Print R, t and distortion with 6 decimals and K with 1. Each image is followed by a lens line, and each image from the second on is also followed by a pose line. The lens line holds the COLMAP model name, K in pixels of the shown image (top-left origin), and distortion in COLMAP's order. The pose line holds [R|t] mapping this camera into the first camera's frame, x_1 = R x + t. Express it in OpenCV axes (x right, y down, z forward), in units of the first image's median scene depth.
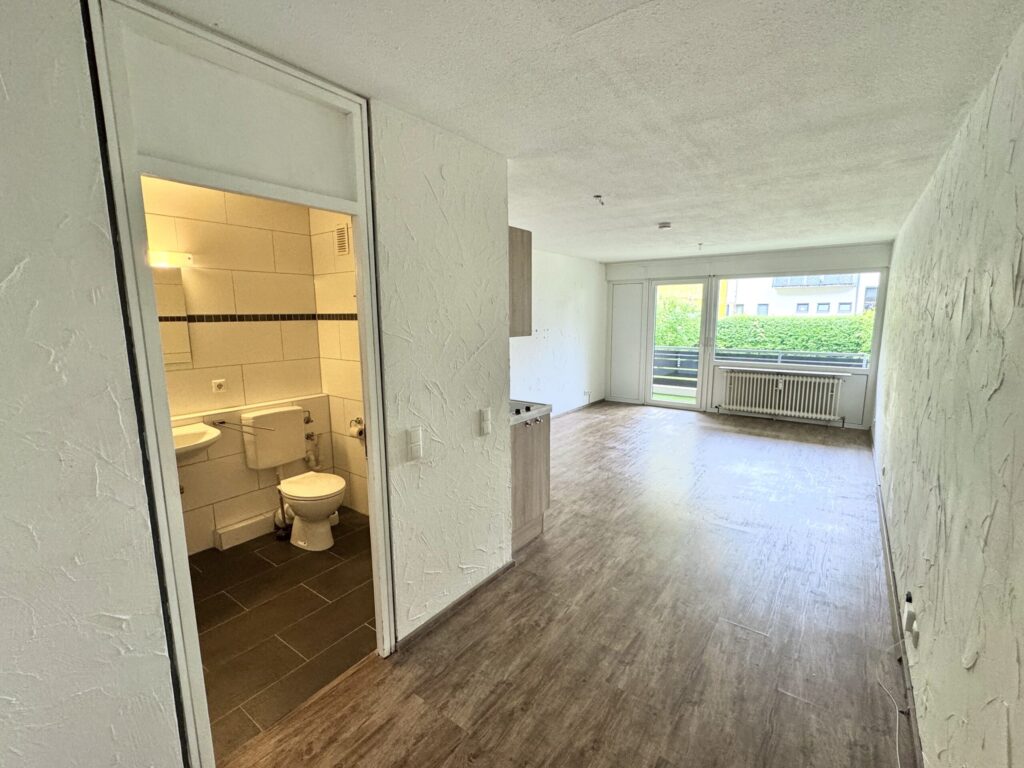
lens RADIAL K [[444.6, 0, 512.0], [0, 444.6, 384.0], [0, 0, 1]] dist [-0.024572, 0.000330]
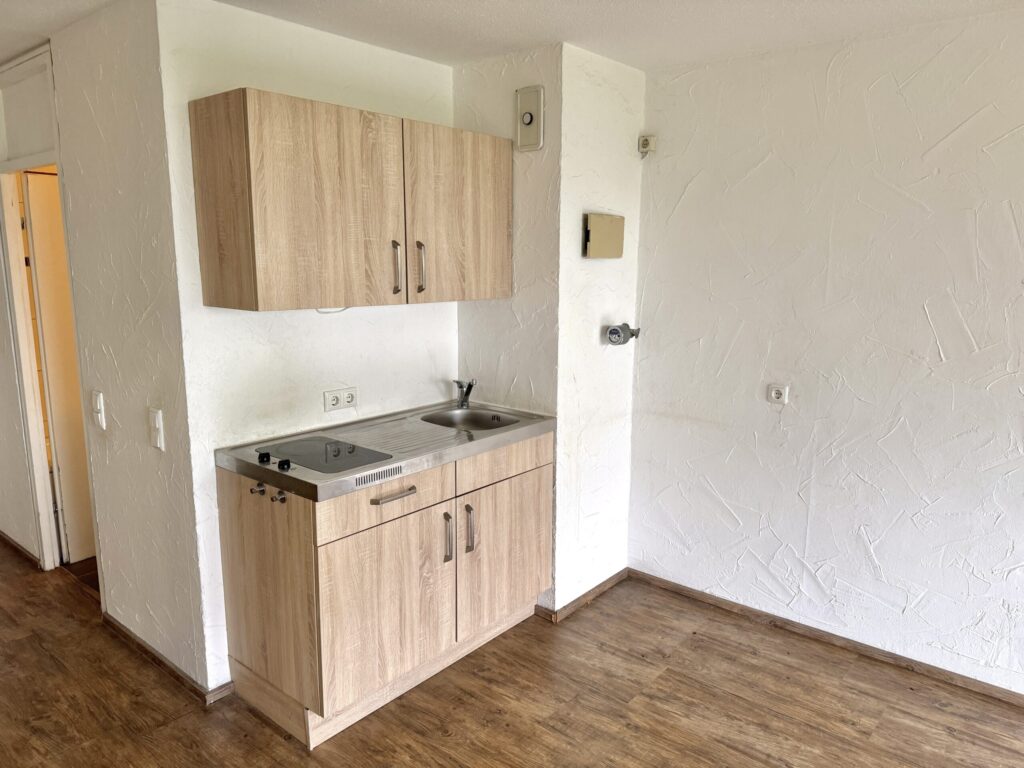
lens RADIAL K [[720.8, 0, 512.0], [0, 720.8, 384.0], [0, 0, 1]] dist [0.001779, -0.003950]
pose [[-0.056819, 0.175382, -0.982859, 0.317211], [-0.159531, 0.970206, 0.182346, -0.086076], [0.985556, 0.167157, -0.027147, 0.515761]]
